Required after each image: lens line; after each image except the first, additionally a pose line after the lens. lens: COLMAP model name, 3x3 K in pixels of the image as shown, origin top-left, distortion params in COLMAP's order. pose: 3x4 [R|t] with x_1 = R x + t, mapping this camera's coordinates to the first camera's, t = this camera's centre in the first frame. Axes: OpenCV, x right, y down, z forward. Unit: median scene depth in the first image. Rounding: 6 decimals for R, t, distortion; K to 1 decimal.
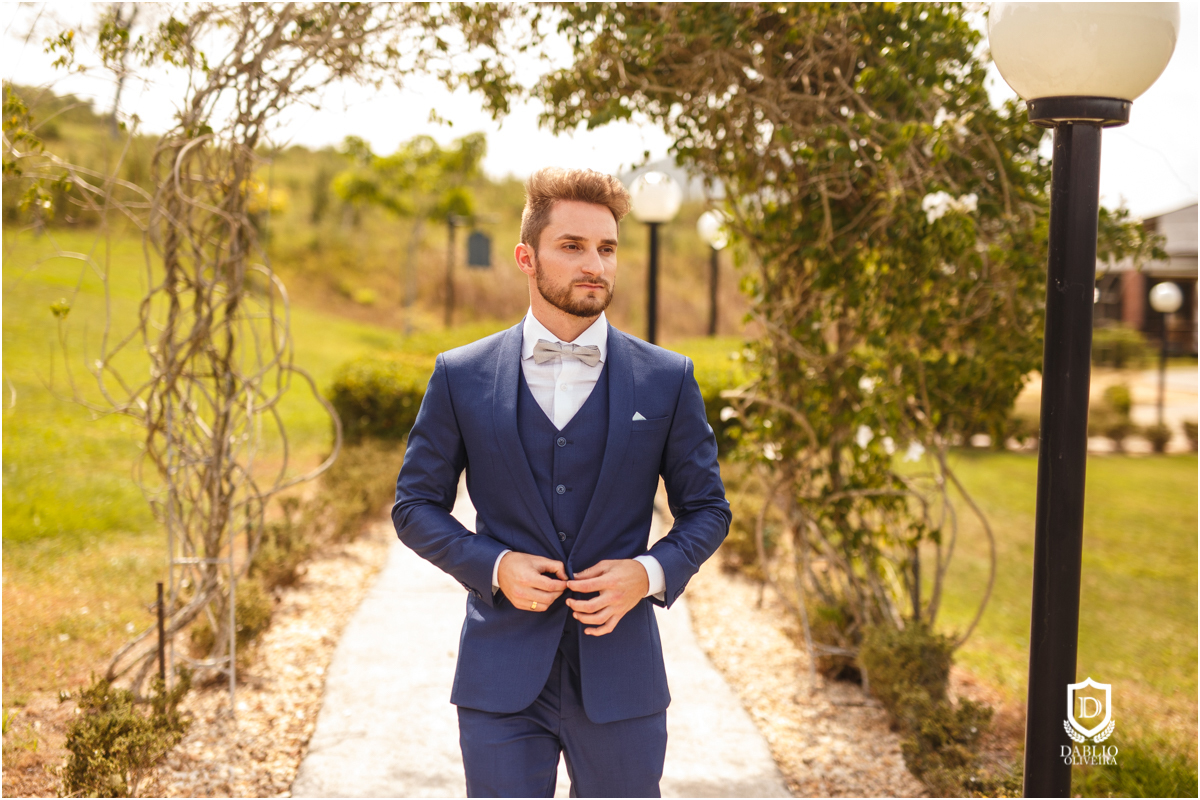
lens RADIAL K [[1726.1, 0, 600.0], [0, 1726.1, 400.0], [0, 0, 1]] dist [0.087550, 0.017684]
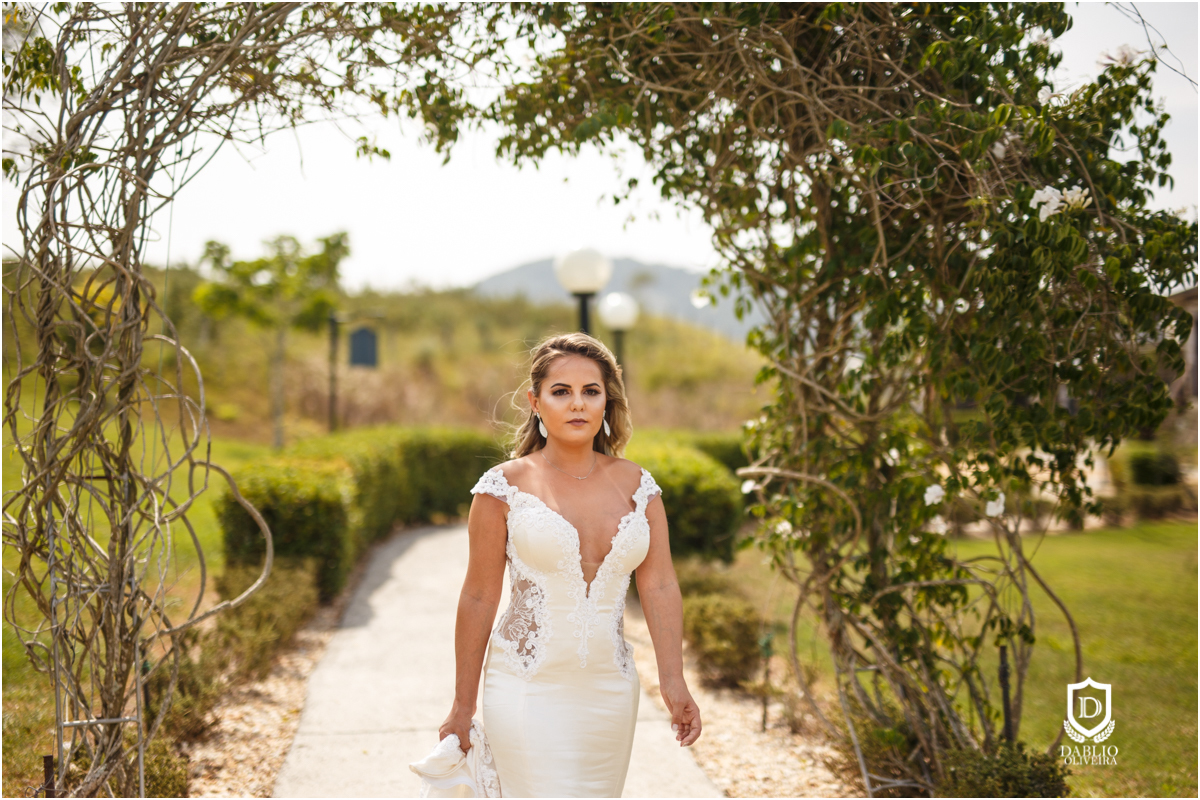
lens RADIAL K [[1740.0, 0, 600.0], [0, 1740.0, 400.0], [0, 0, 1]] dist [0.024869, 0.090557]
pose [[0.995526, -0.046990, 0.081973, -0.060907], [0.051988, 0.996847, -0.059942, 0.008745], [-0.078898, 0.063936, 0.994830, 0.190537]]
